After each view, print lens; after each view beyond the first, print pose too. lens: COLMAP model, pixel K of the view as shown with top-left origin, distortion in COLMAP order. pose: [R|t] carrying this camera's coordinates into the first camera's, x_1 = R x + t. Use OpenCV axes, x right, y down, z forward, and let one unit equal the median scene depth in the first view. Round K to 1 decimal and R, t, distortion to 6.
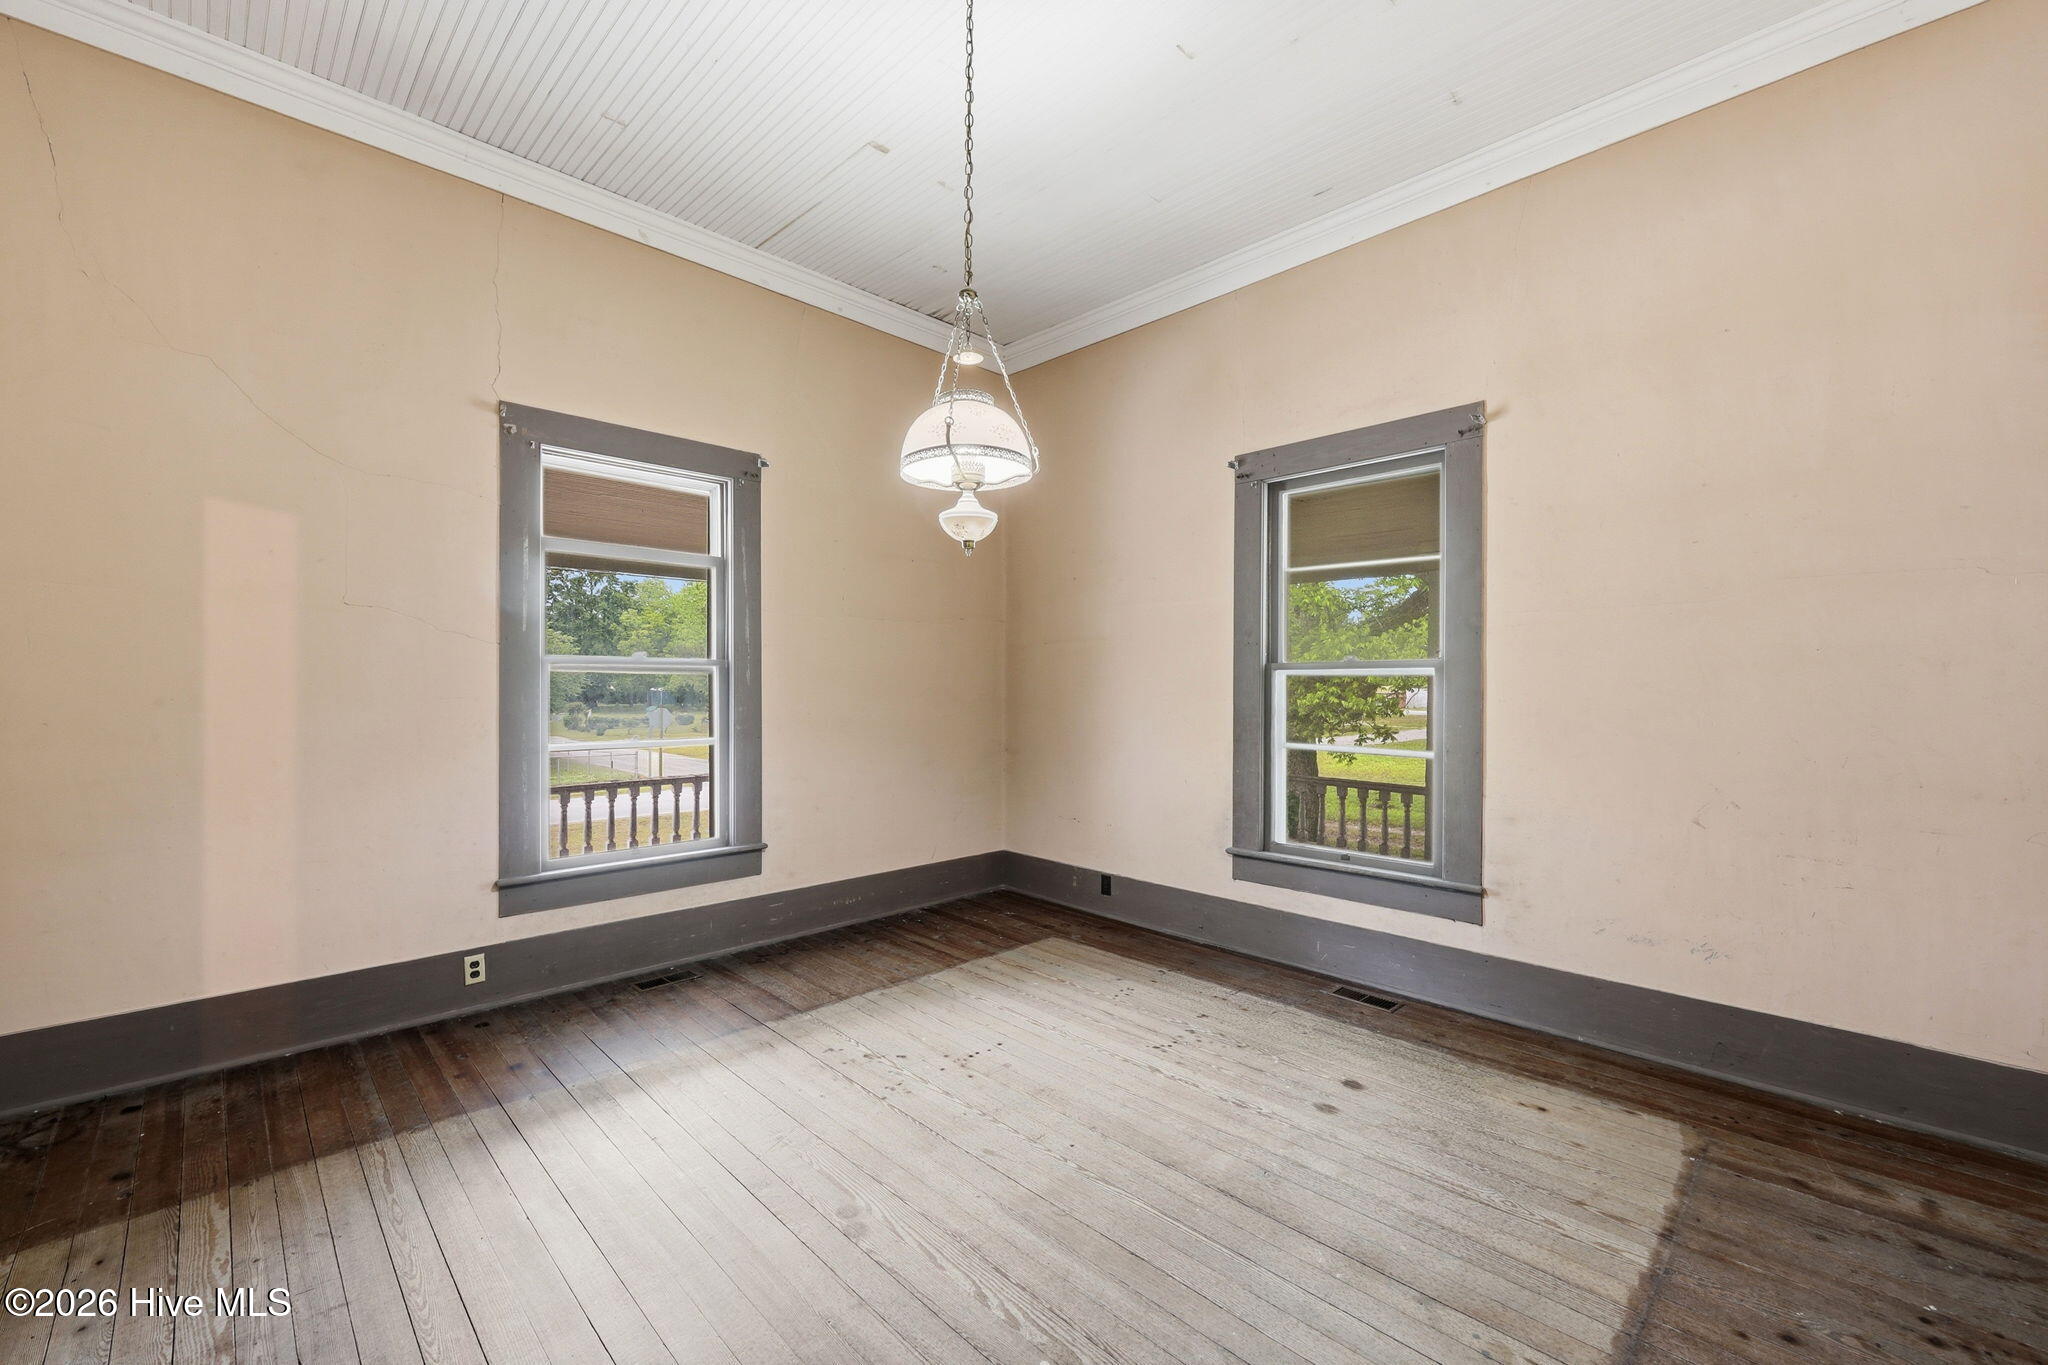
lens RADIAL K [[831.9, 0, 1024.9], [0, 831.9, 685.1], [0, 0, 1]] dist [-0.003176, 0.000338]
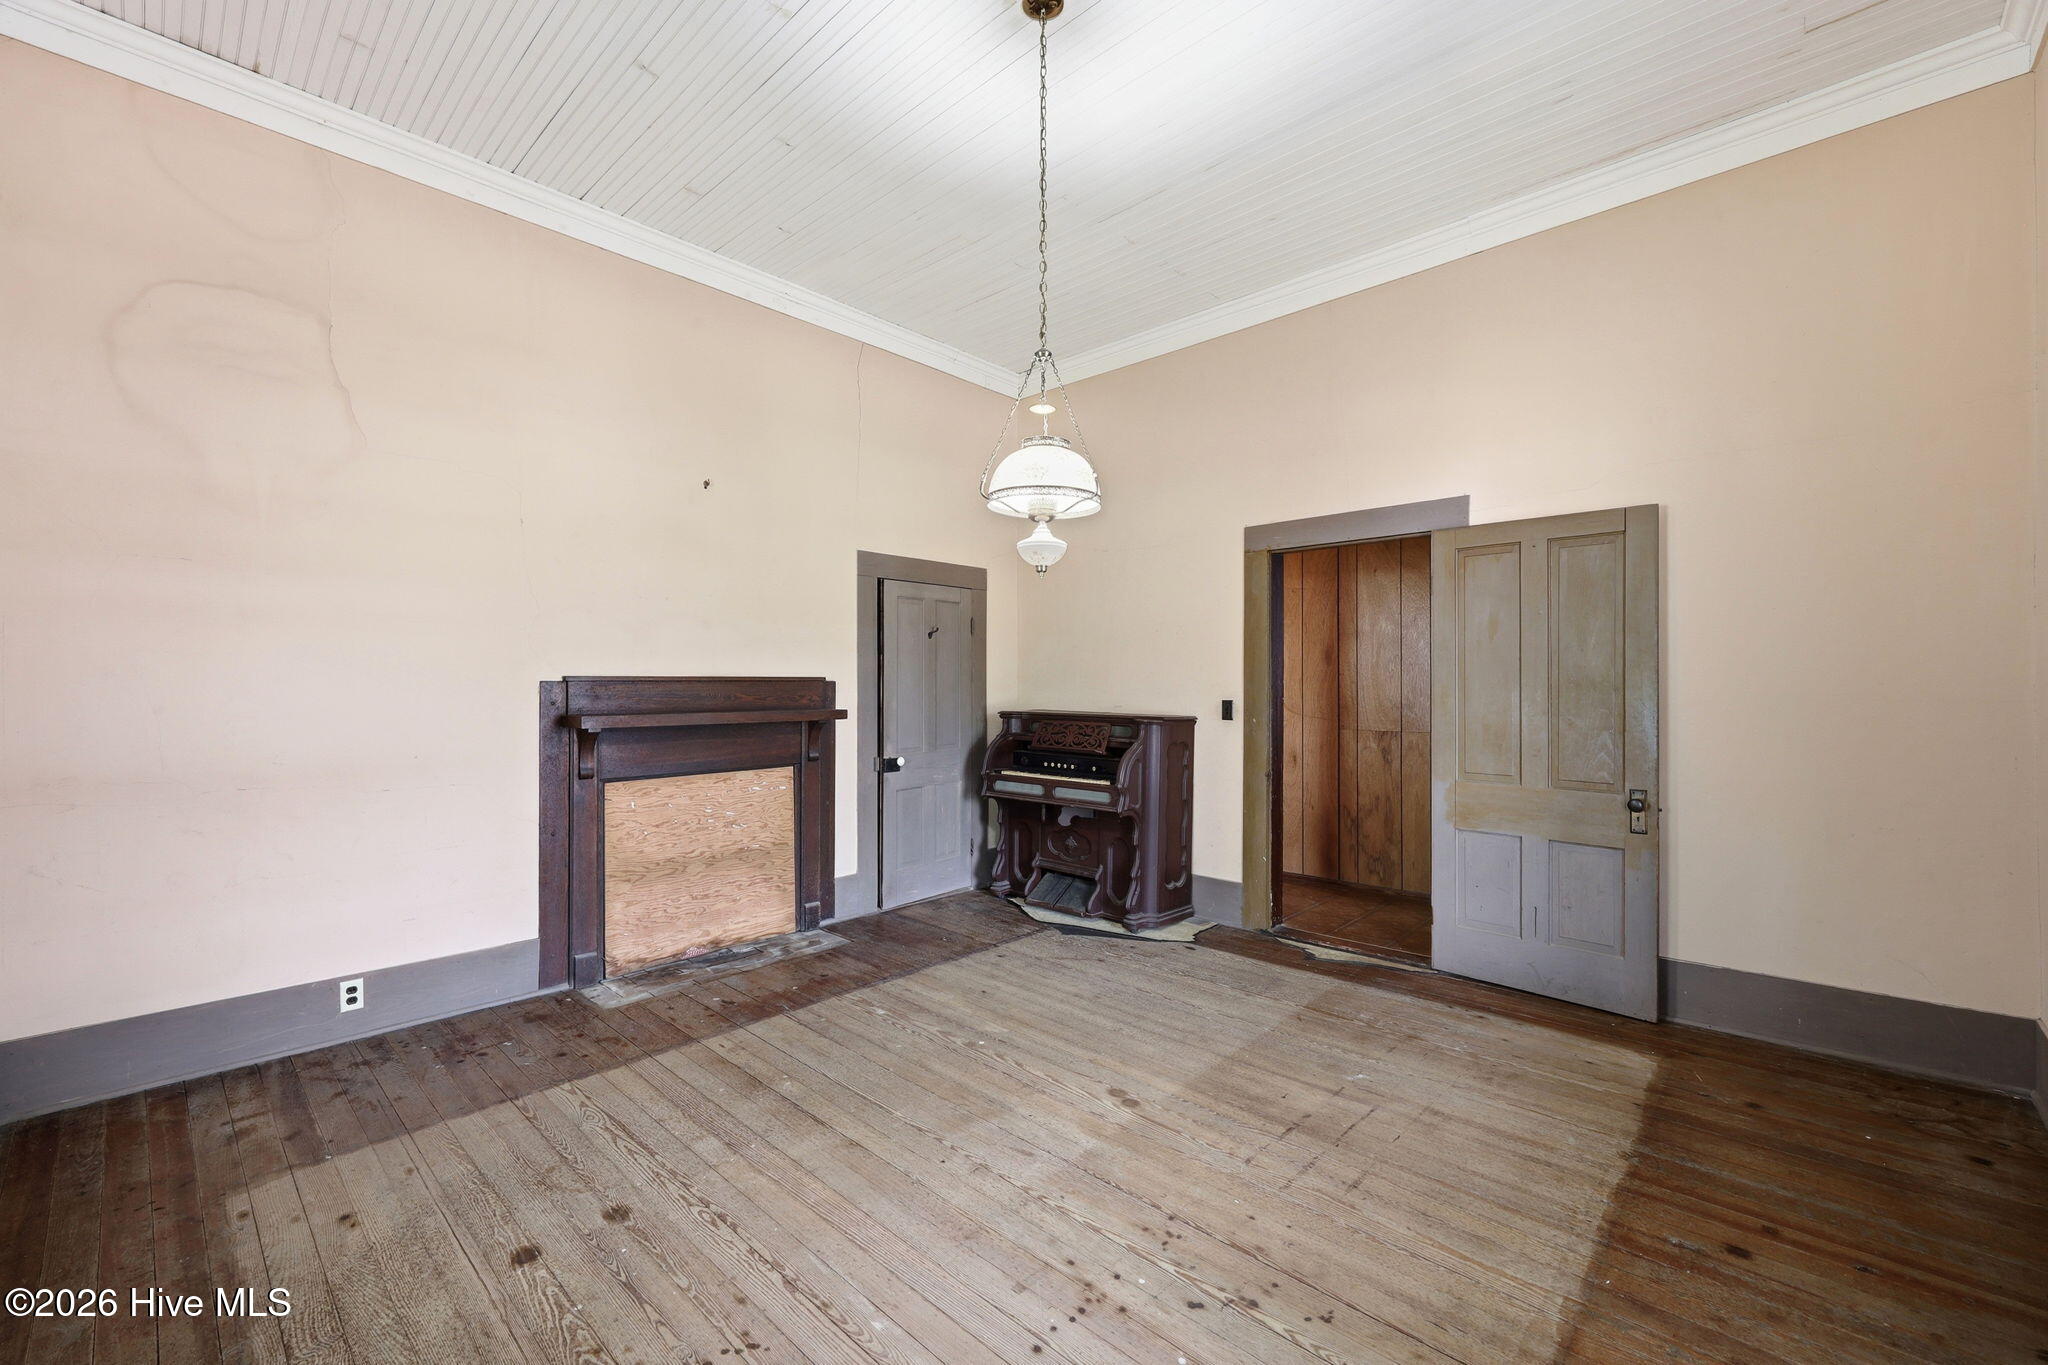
lens RADIAL K [[831.9, 0, 1023.0], [0, 831.9, 685.9], [0, 0, 1]] dist [-0.003176, 0.000338]
pose [[-0.999306, -0.002733, -0.037141, 0.000967], [-0.002751, 0.999996, 0.000439, -0.004356], [0.037140, 0.000541, -0.999310, 2.068309]]
